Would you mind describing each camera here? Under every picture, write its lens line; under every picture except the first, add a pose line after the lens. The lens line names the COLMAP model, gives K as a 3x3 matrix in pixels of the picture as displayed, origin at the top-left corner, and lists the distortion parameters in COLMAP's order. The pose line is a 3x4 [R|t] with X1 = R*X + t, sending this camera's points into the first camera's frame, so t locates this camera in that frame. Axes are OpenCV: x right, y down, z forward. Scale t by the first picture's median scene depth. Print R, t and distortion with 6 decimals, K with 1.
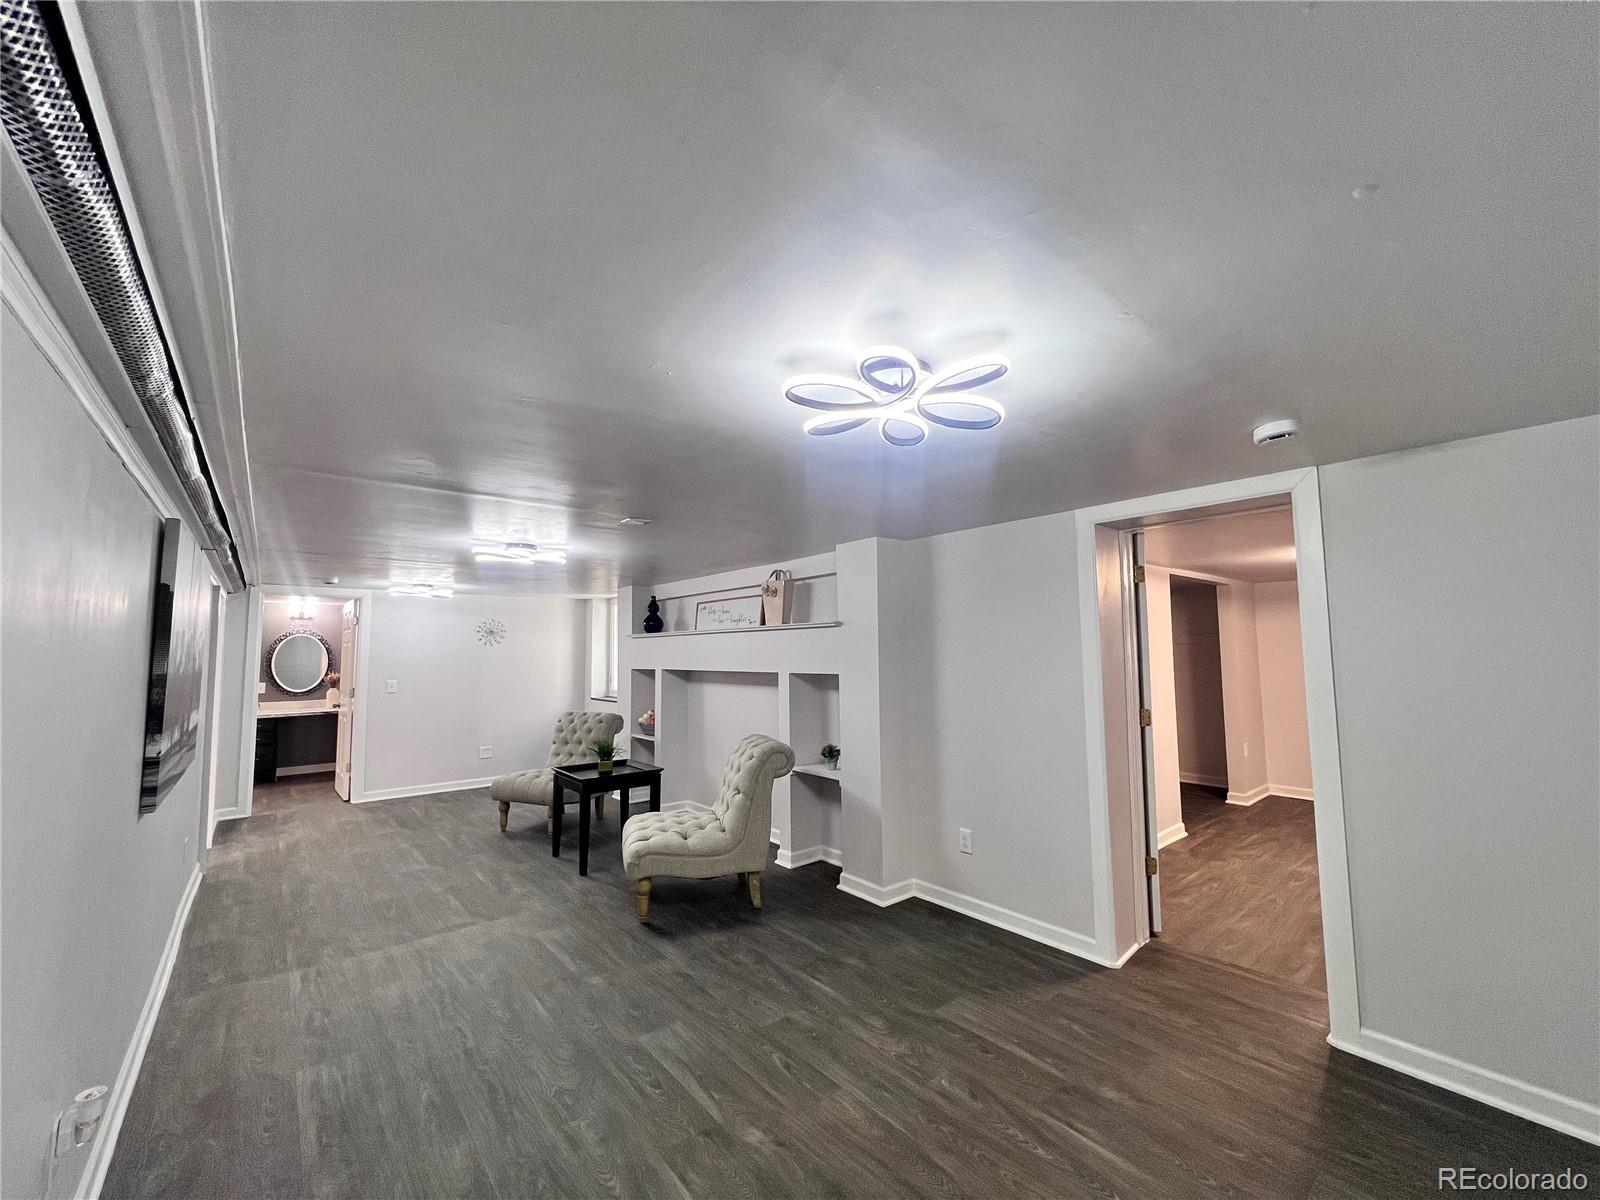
lens RADIAL K [[640.3, 0, 800.0], [0, 640.3, 600.0], [0, 0, 1]] dist [-0.000397, -0.000023]
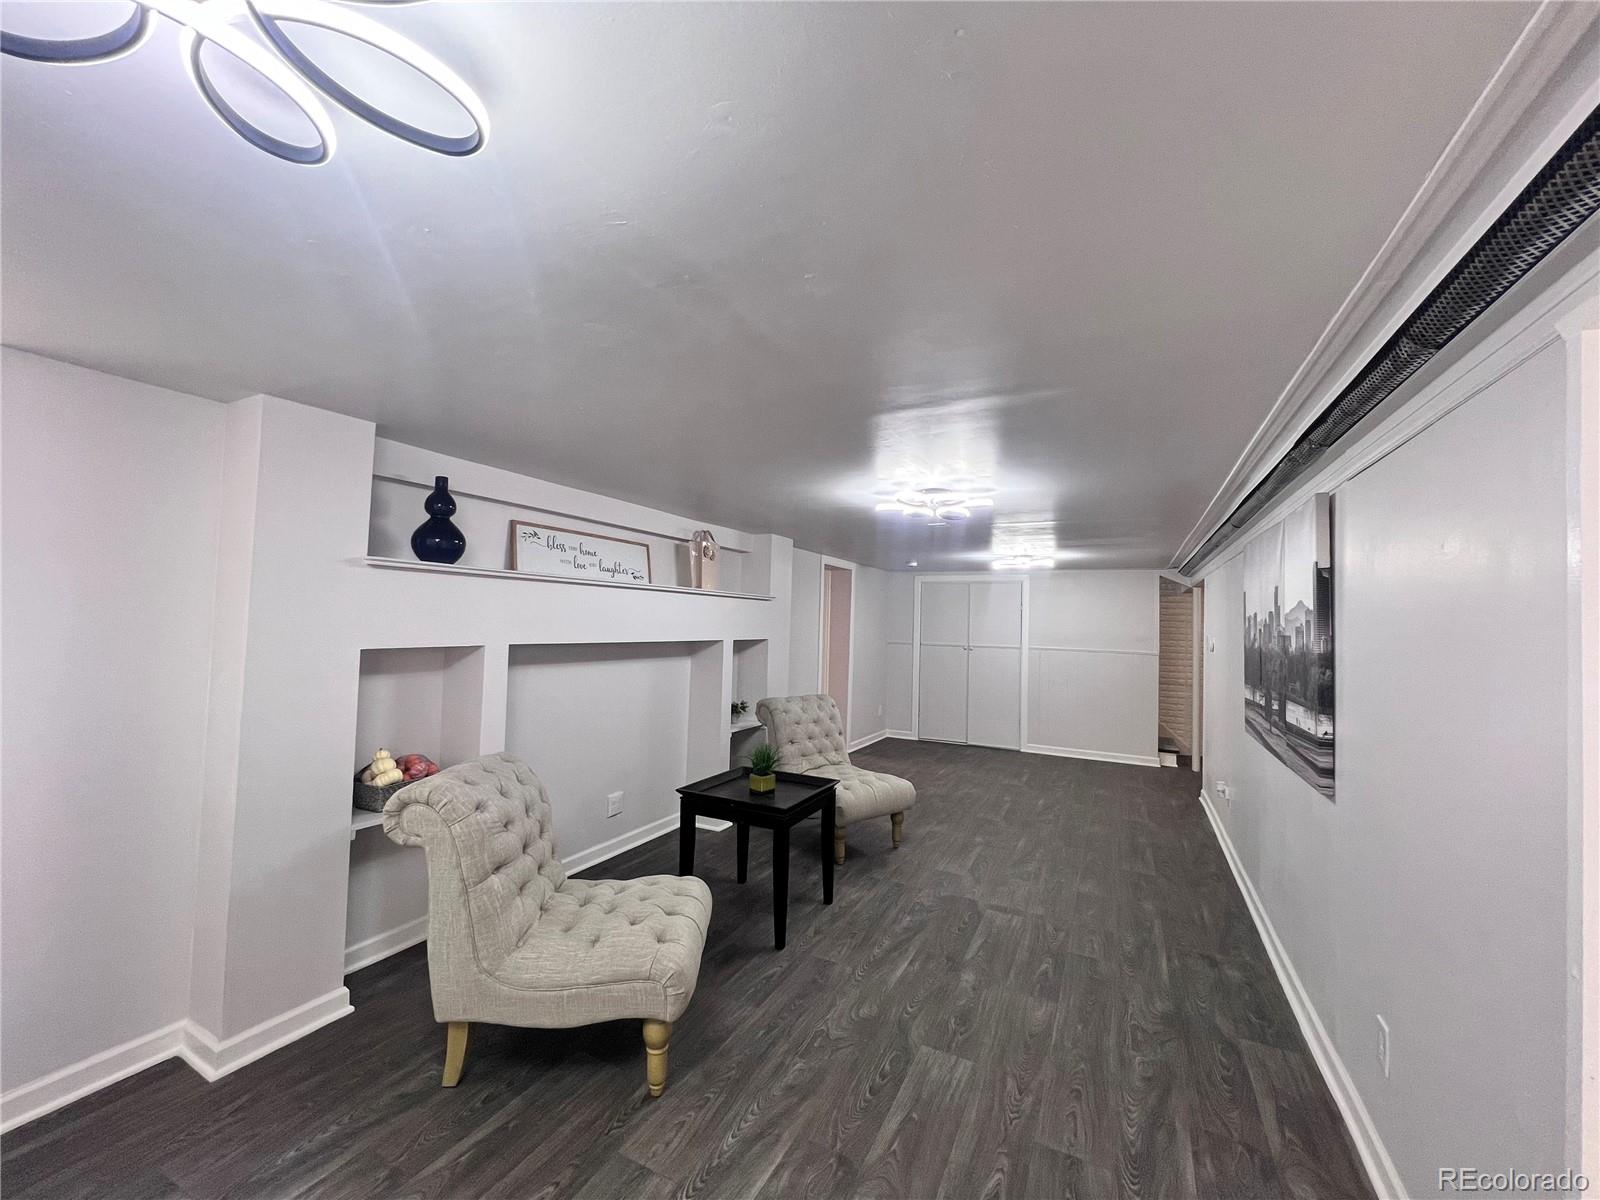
lens RADIAL K [[640.3, 0, 800.0], [0, 640.3, 600.0], [0, 0, 1]] dist [-0.000397, -0.000023]
pose [[-0.398917, 0.031316, 0.916452, -0.968267], [-0.097700, 0.992276, -0.076434, 0.114558], [-0.911767, -0.120028, -0.392776, 1.270511]]
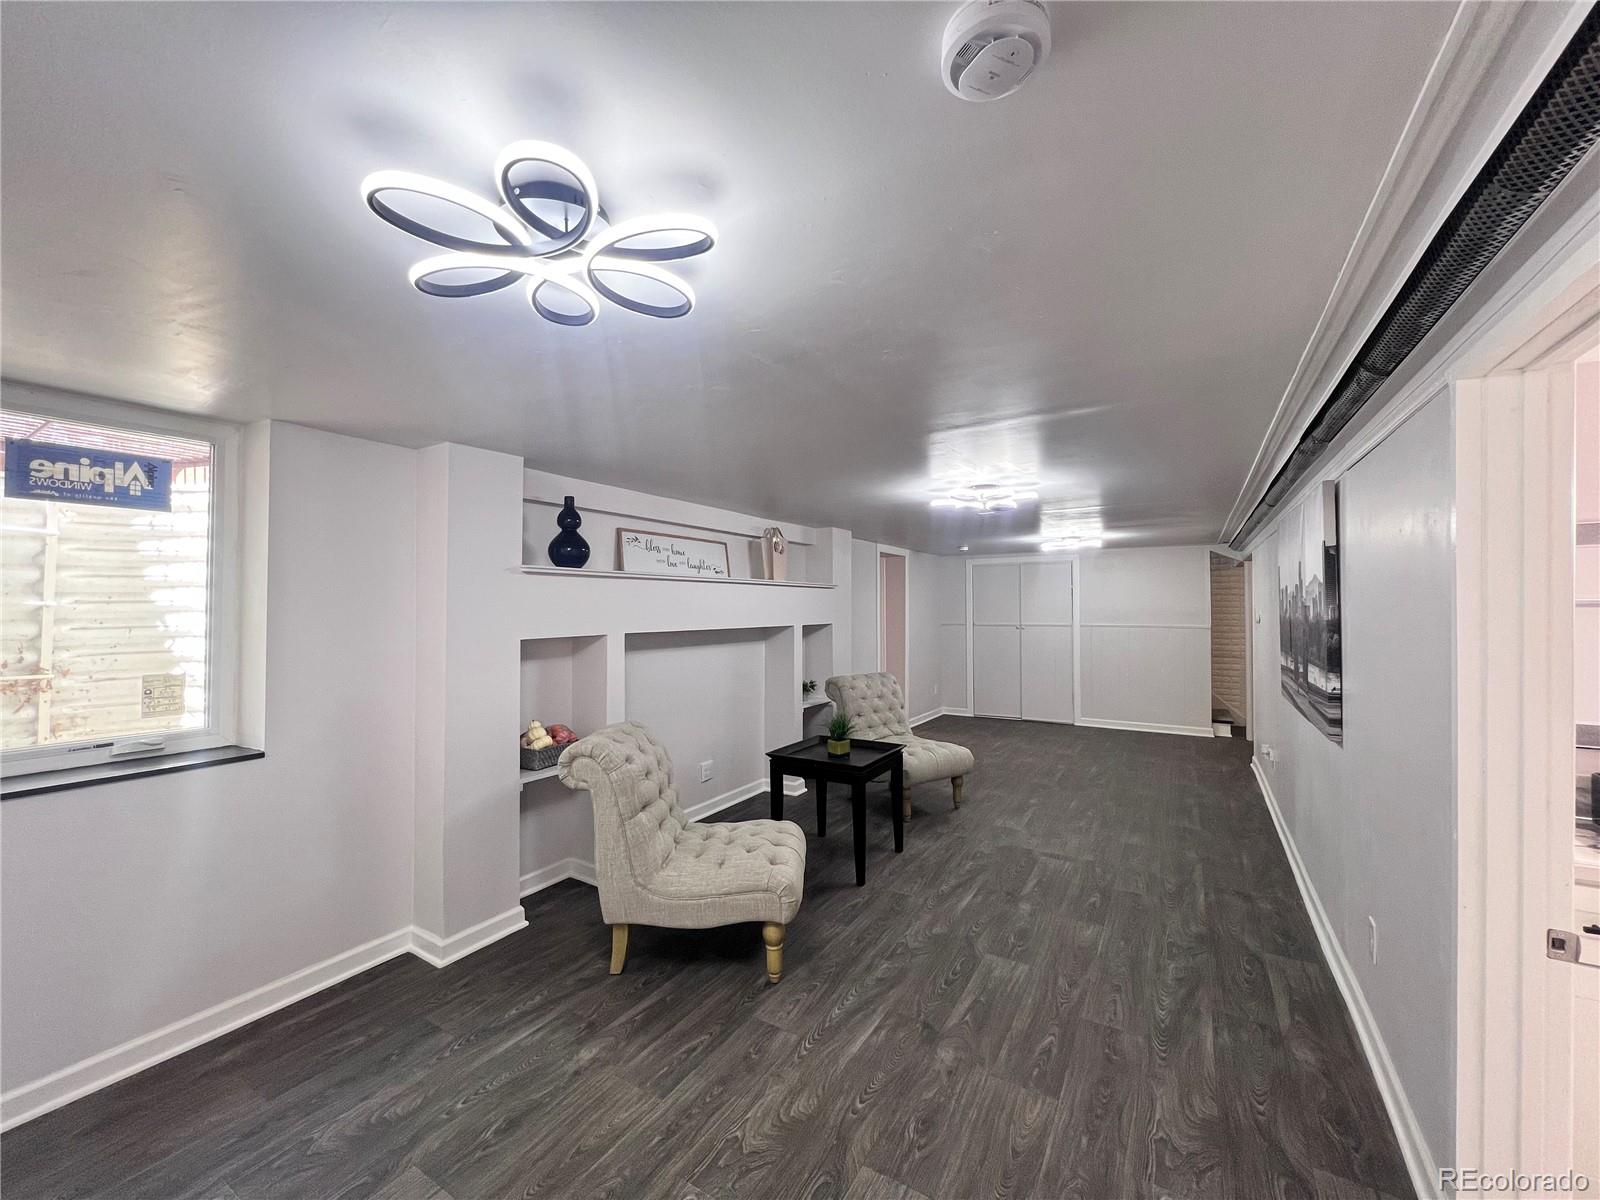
lens RADIAL K [[640.3, 0, 800.0], [0, 640.3, 600.0], [0, 0, 1]] dist [-0.000397, -0.000023]
pose [[-0.327680, 0.022779, 0.944514, -1.054182], [-0.069886, 0.996386, -0.048275, 0.120619], [-0.942201, -0.081827, -0.324904, 1.332398]]
